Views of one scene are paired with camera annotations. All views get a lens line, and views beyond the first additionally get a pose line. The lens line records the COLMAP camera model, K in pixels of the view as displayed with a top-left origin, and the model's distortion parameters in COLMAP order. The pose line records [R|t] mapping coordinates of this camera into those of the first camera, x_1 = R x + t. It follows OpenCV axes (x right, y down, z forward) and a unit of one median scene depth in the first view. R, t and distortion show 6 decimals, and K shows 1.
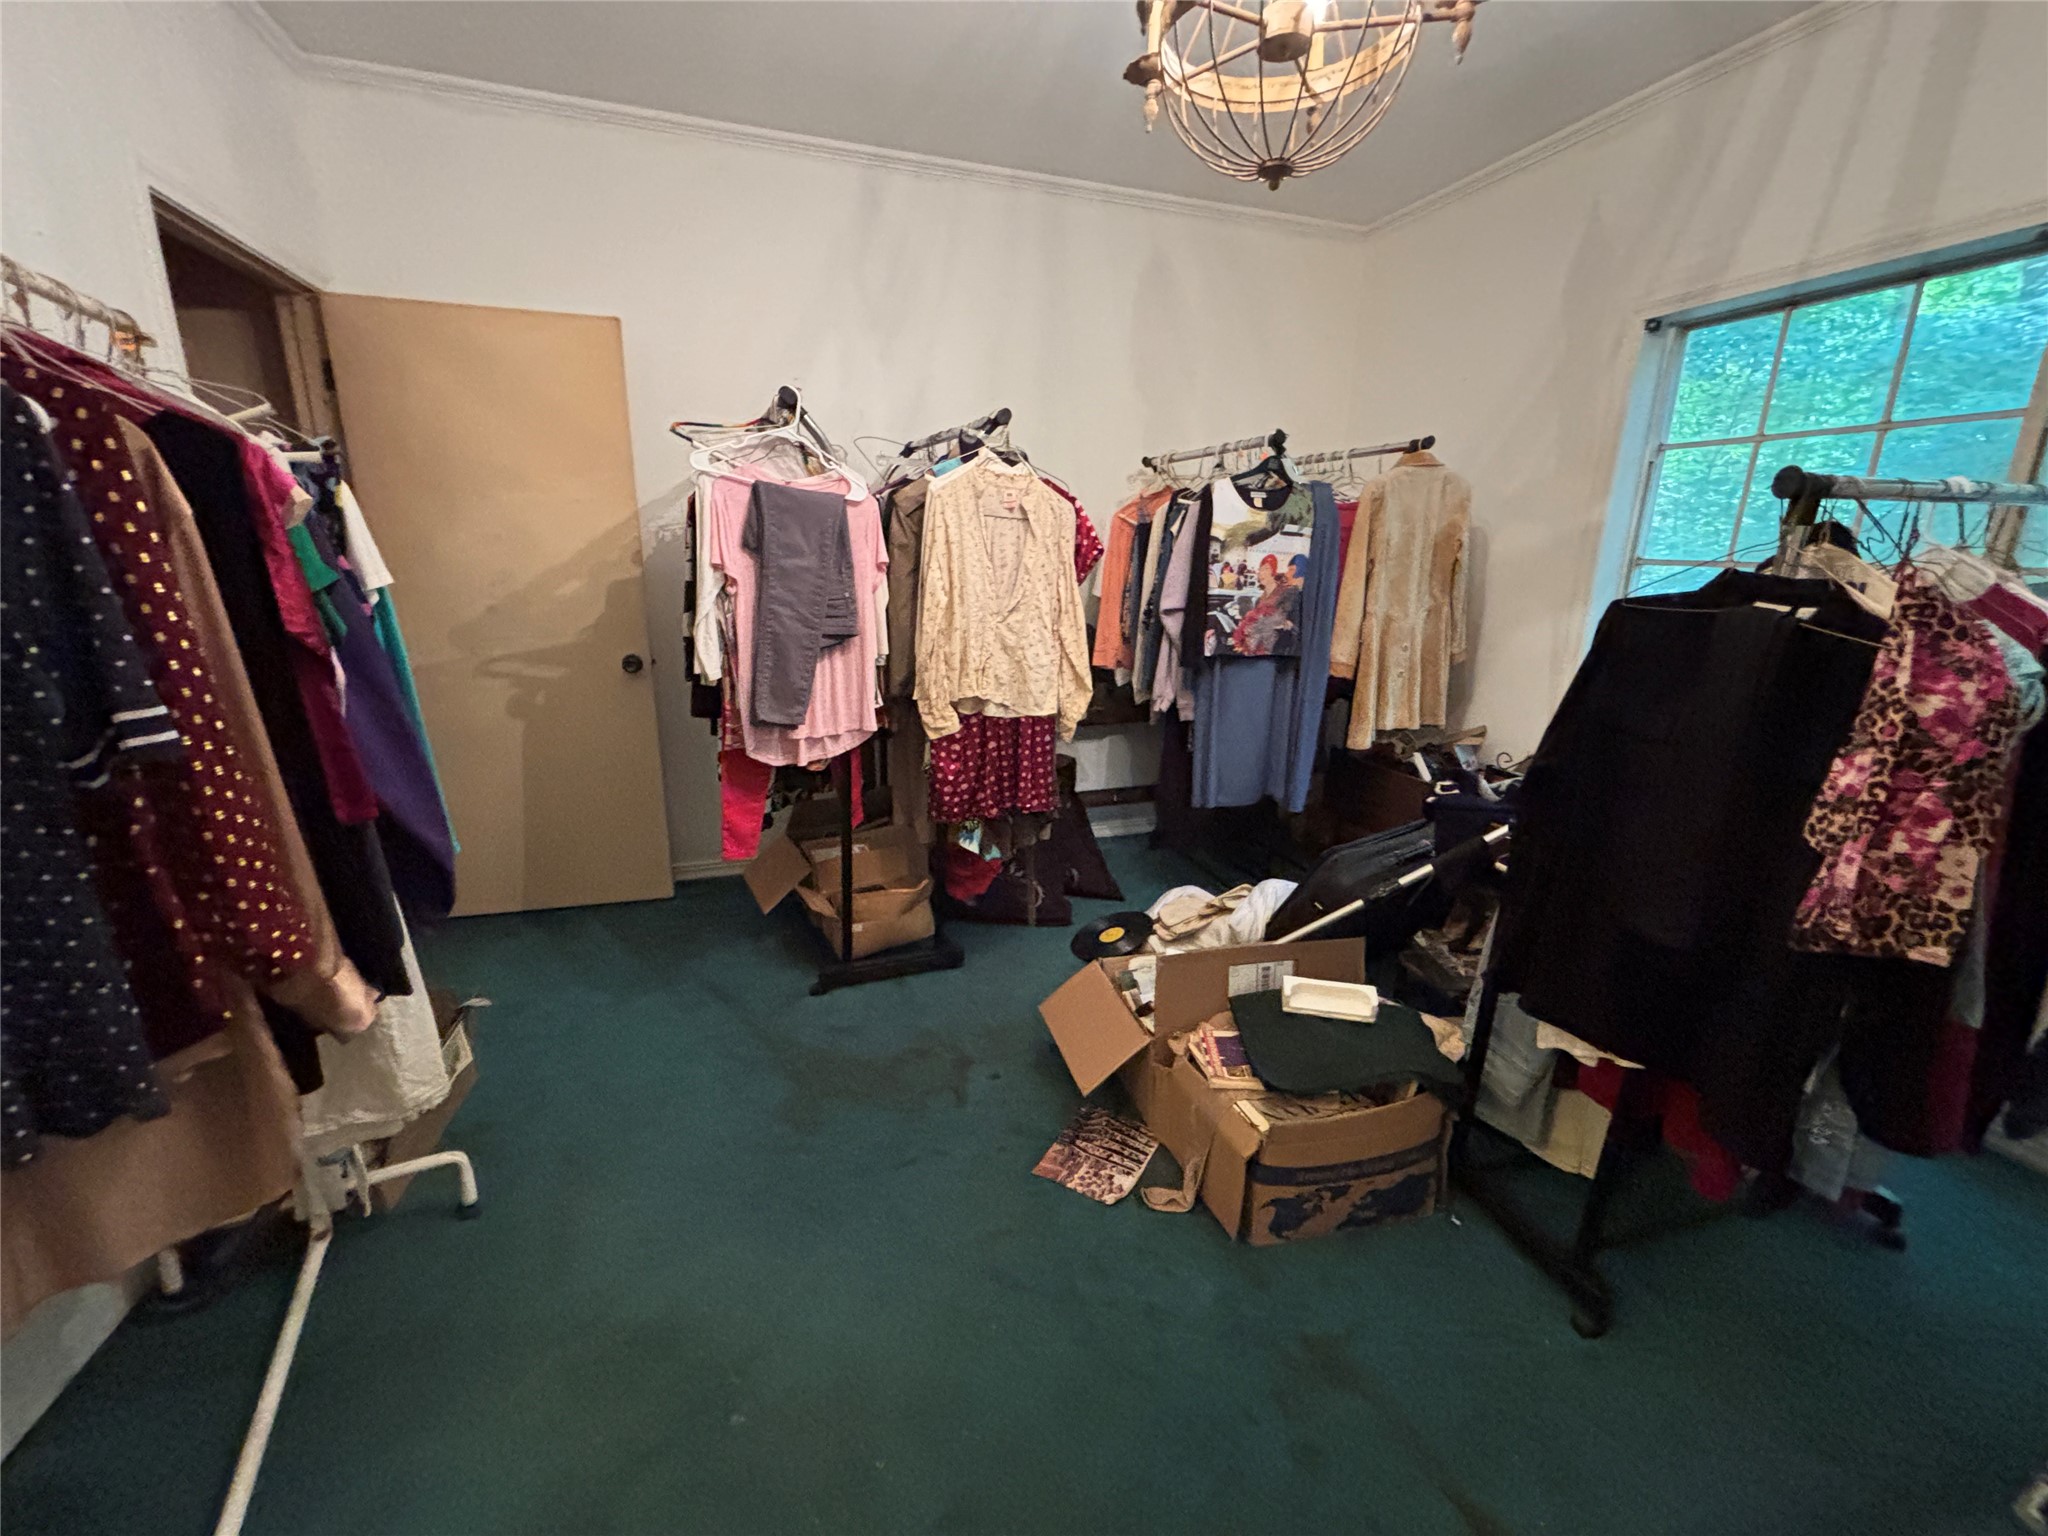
lens RADIAL K [[830.1, 0, 1036.1], [0, 830.1, 767.1], [0, 0, 1]] dist [-0.000340, 0.000315]
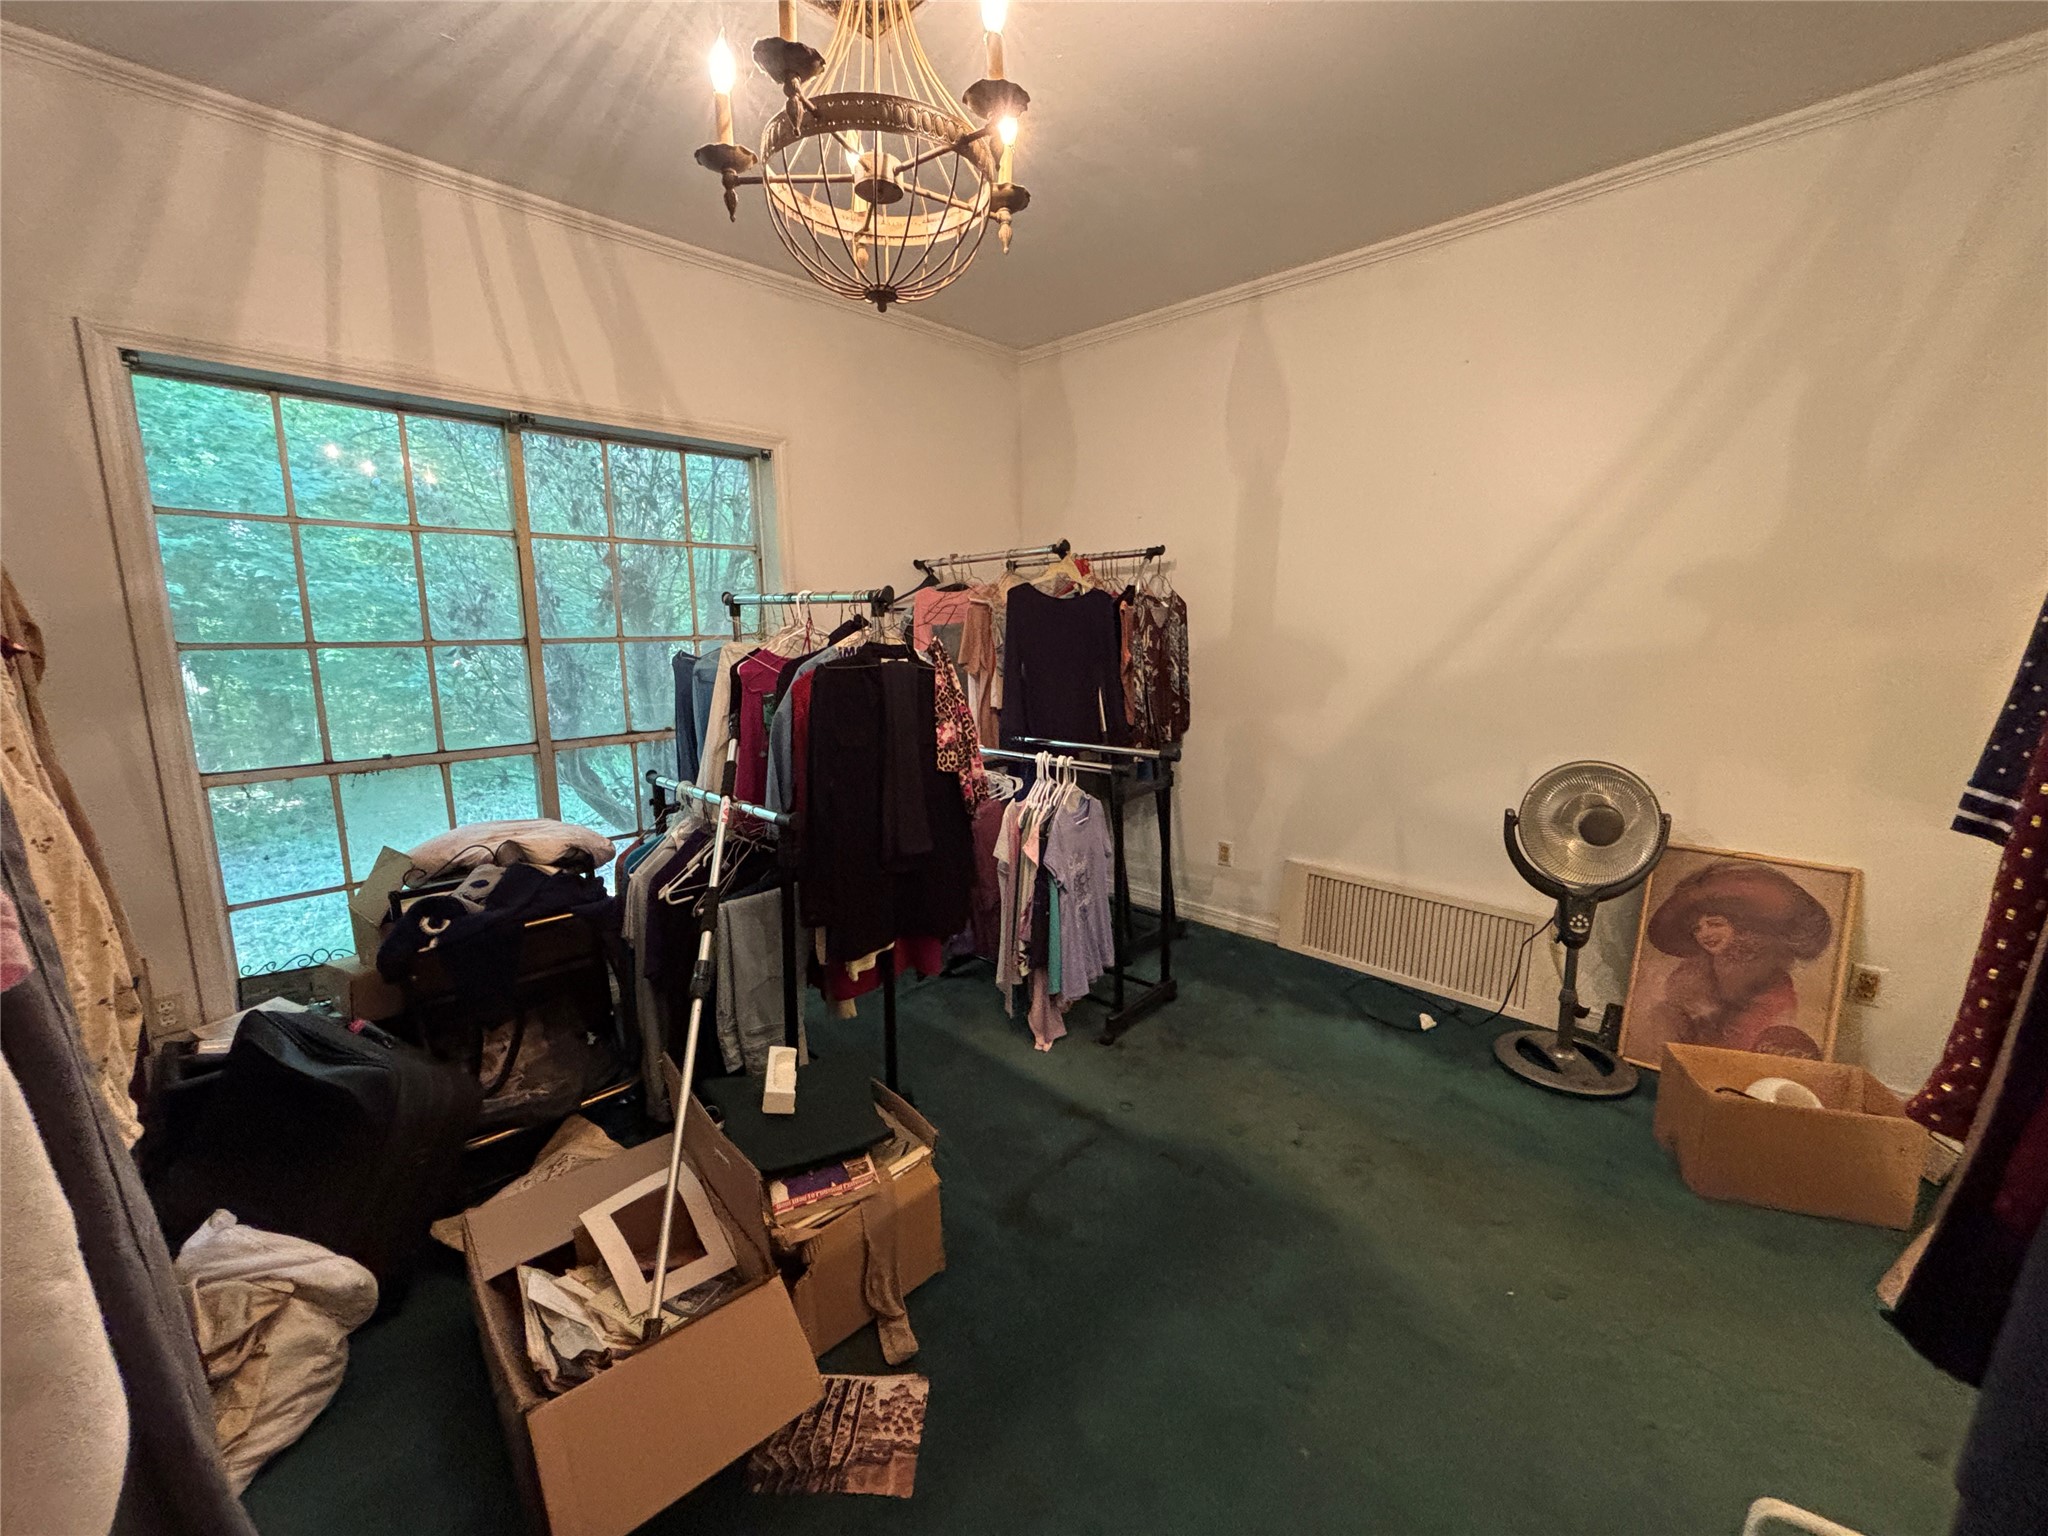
lens RADIAL K [[830.1, 0, 1029.9], [0, 830.1, 760.0], [0, 0, 1]] dist [-0.000340, 0.000315]
pose [[-0.459333, -0.179399, 0.869959, -0.574615], [0.218987, 0.926292, 0.306639, -0.313462], [-0.860847, 0.331359, -0.386191, 0.982299]]
